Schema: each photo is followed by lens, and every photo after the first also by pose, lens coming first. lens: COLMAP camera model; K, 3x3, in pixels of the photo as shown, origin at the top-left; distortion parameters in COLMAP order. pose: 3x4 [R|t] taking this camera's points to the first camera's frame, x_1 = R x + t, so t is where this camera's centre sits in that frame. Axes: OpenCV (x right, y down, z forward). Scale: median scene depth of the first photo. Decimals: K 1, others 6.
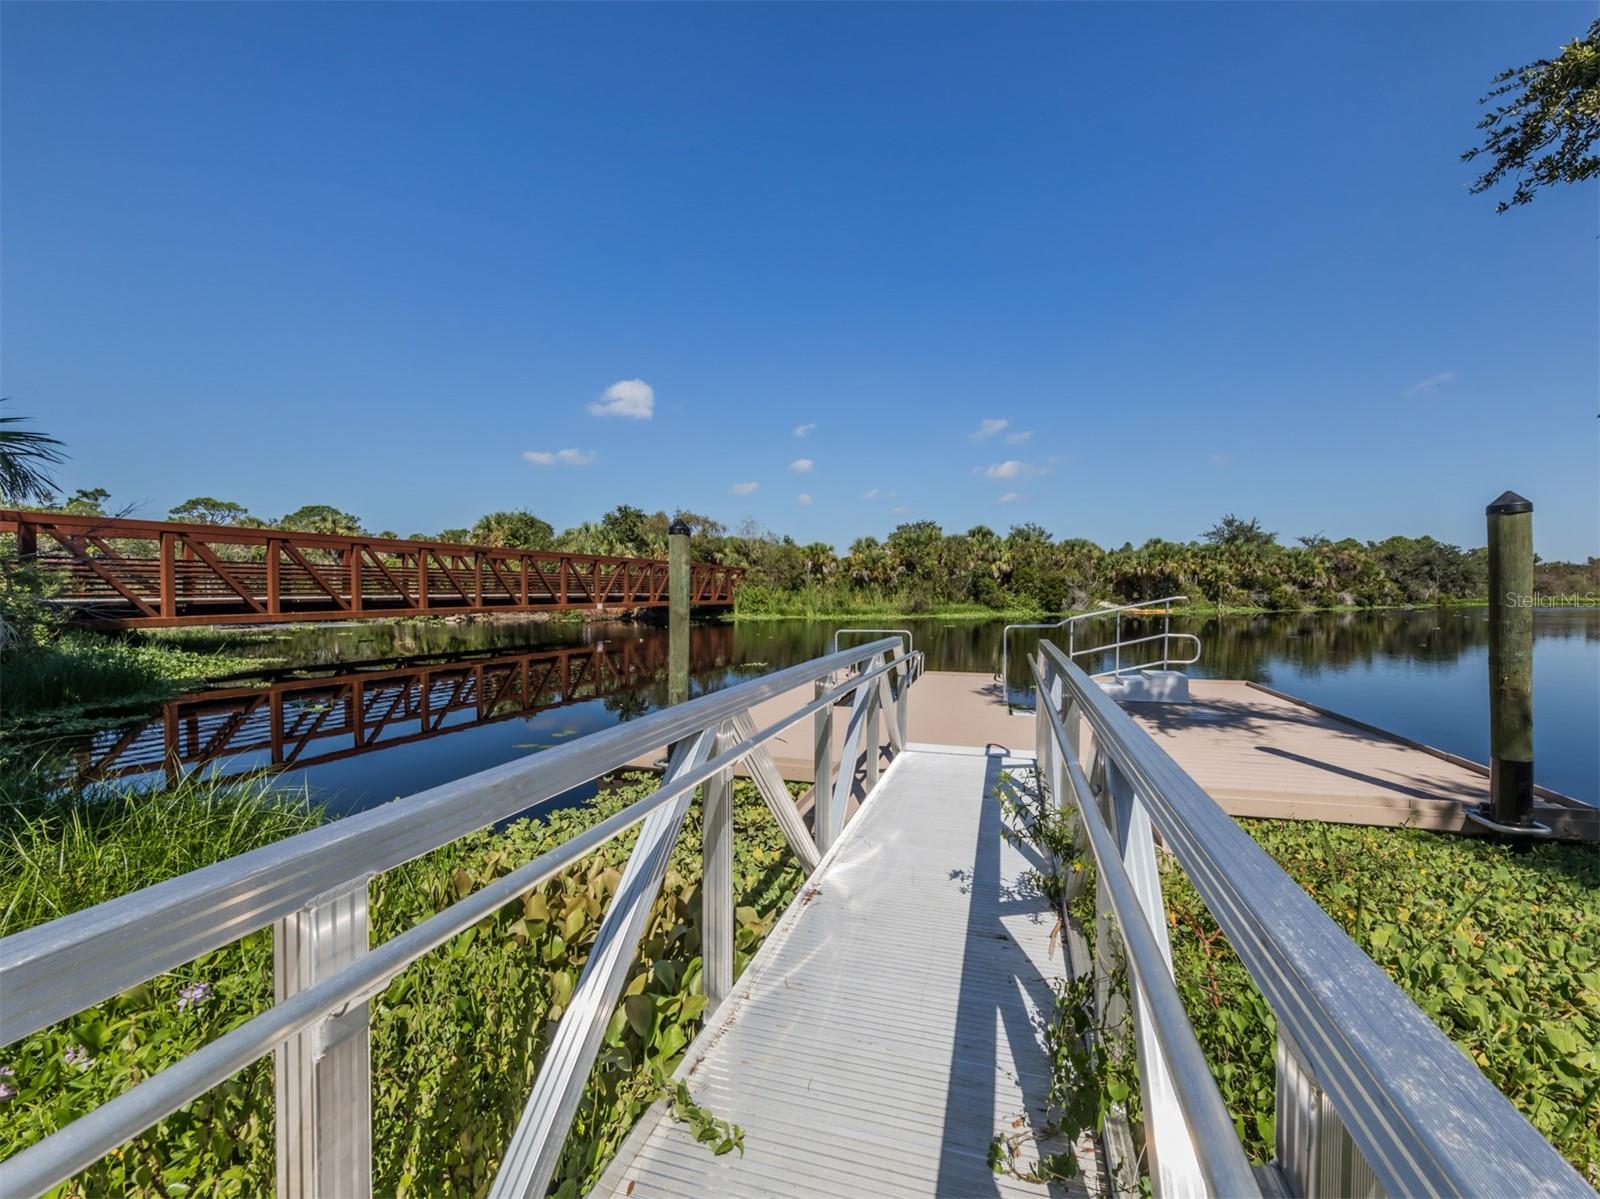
lens RADIAL K [[608.3, 0, 849.7], [0, 608.3, 603.7], [0, 0, 1]] dist [0.016223, 0.000221]
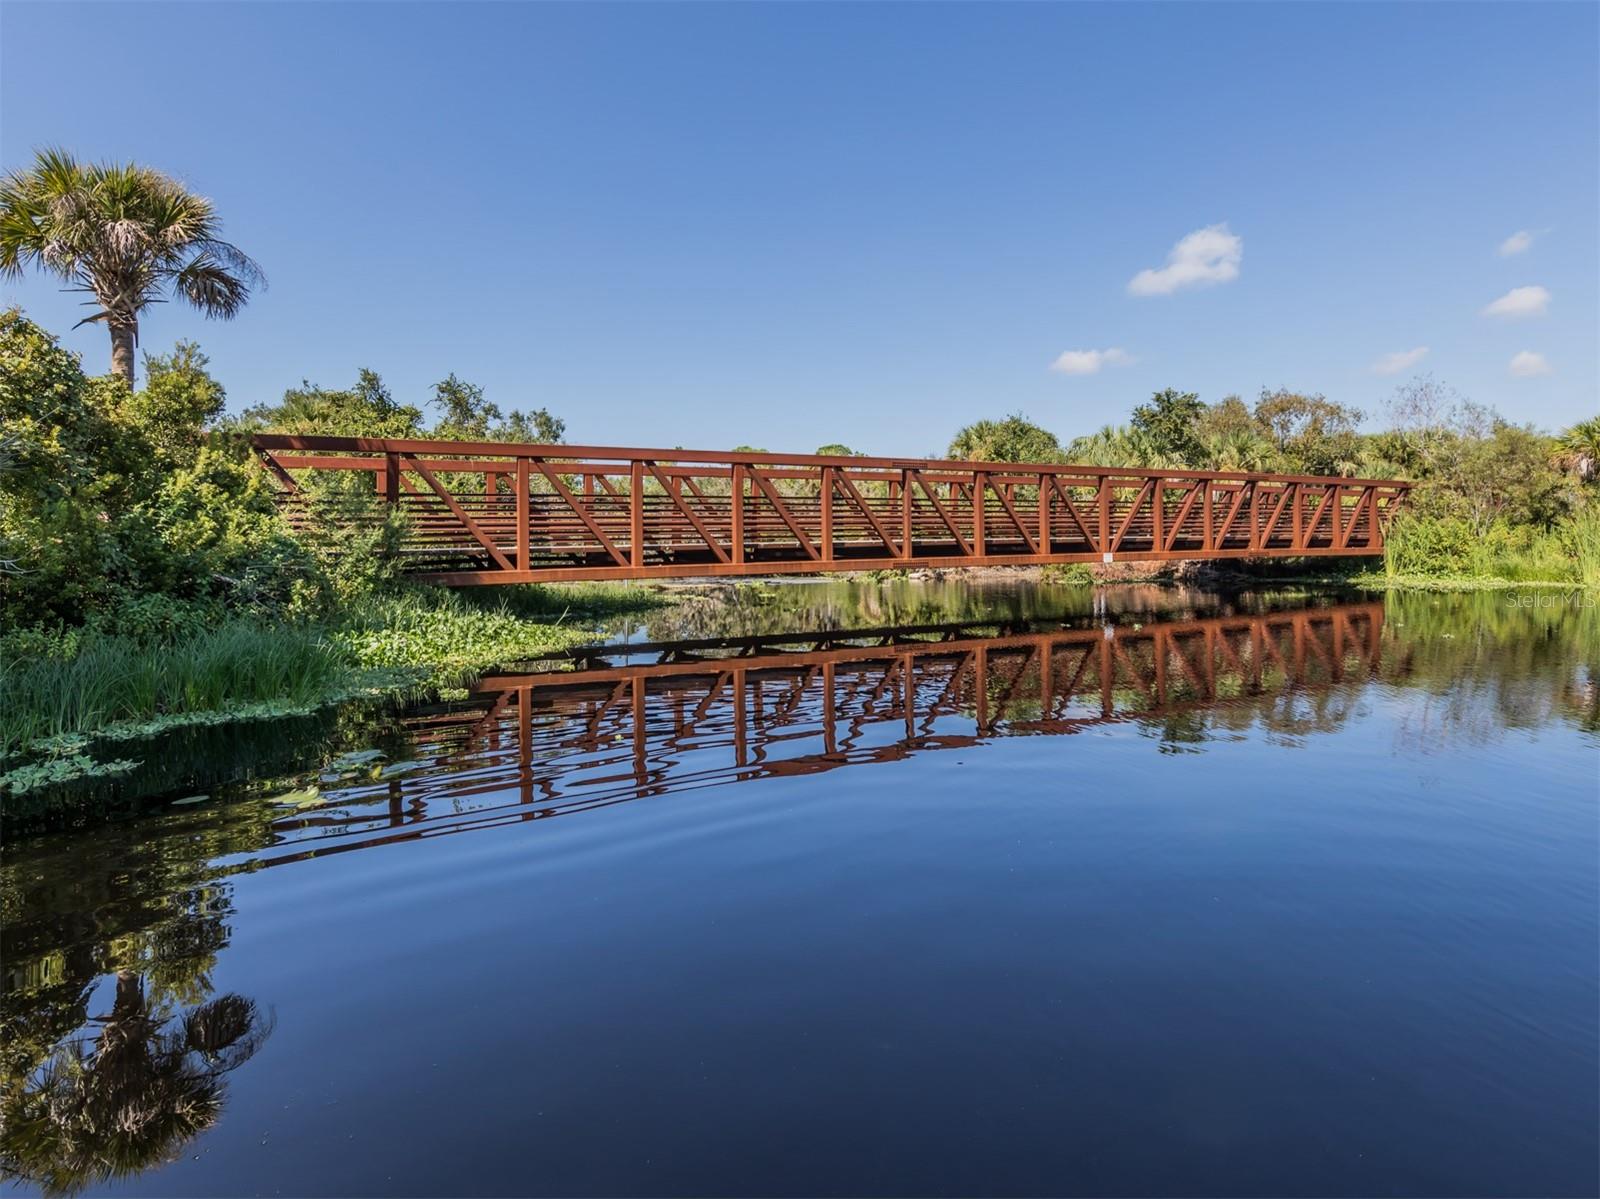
lens RADIAL K [[866.9, 0, 829.2], [0, 866.9, 534.0], [0, 0, 1]] dist [0.014317, 0.000405]
pose [[0.734557, -0.016284, -0.678352, -0.037282], [-0.000159, 0.999708, -0.024170, 0.000738], [0.678547, 0.017862, 0.734339, 0.158326]]
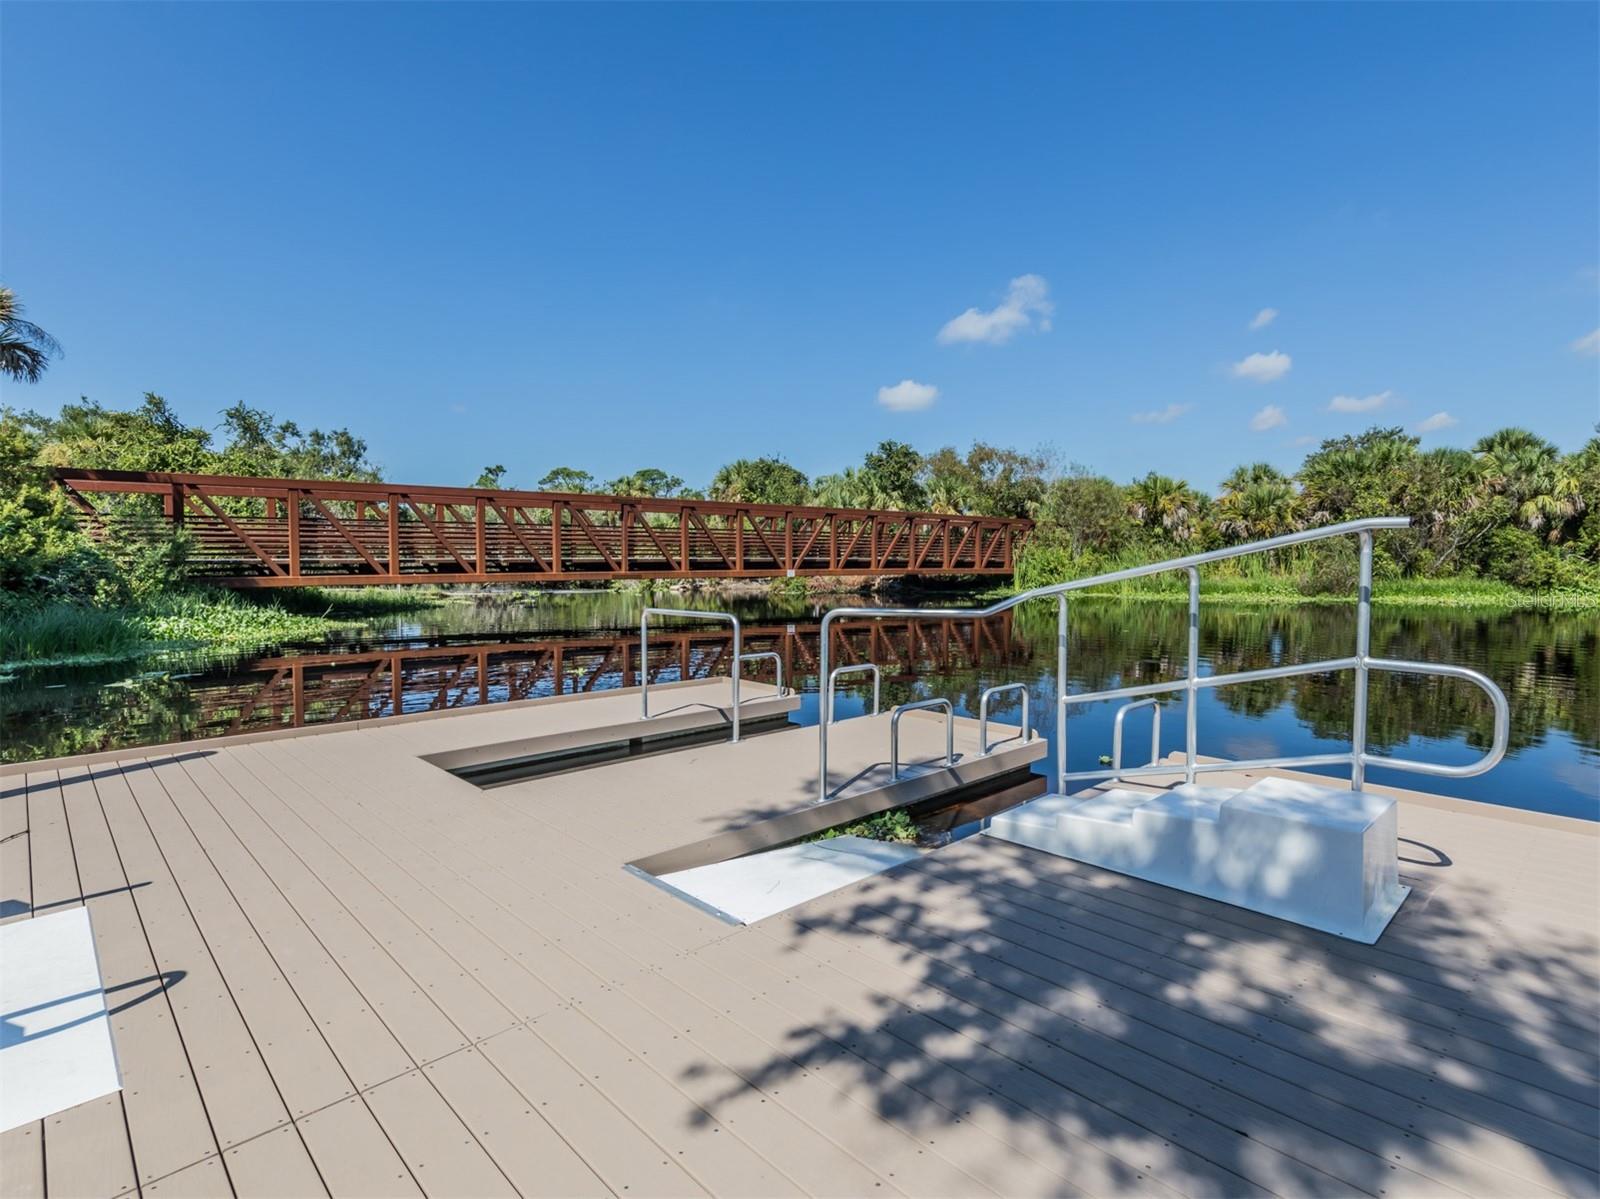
lens RADIAL K [[817.5, 0, 832.1], [0, 817.5, 590.6], [0, 0, 1]] dist [0.015495, -0.002430]
pose [[0.854121, 0.020410, -0.519674, 0.103331], [-0.011090, 0.999717, 0.021035, 0.002090], [0.519956, -0.012203, 0.854106, 0.108357]]
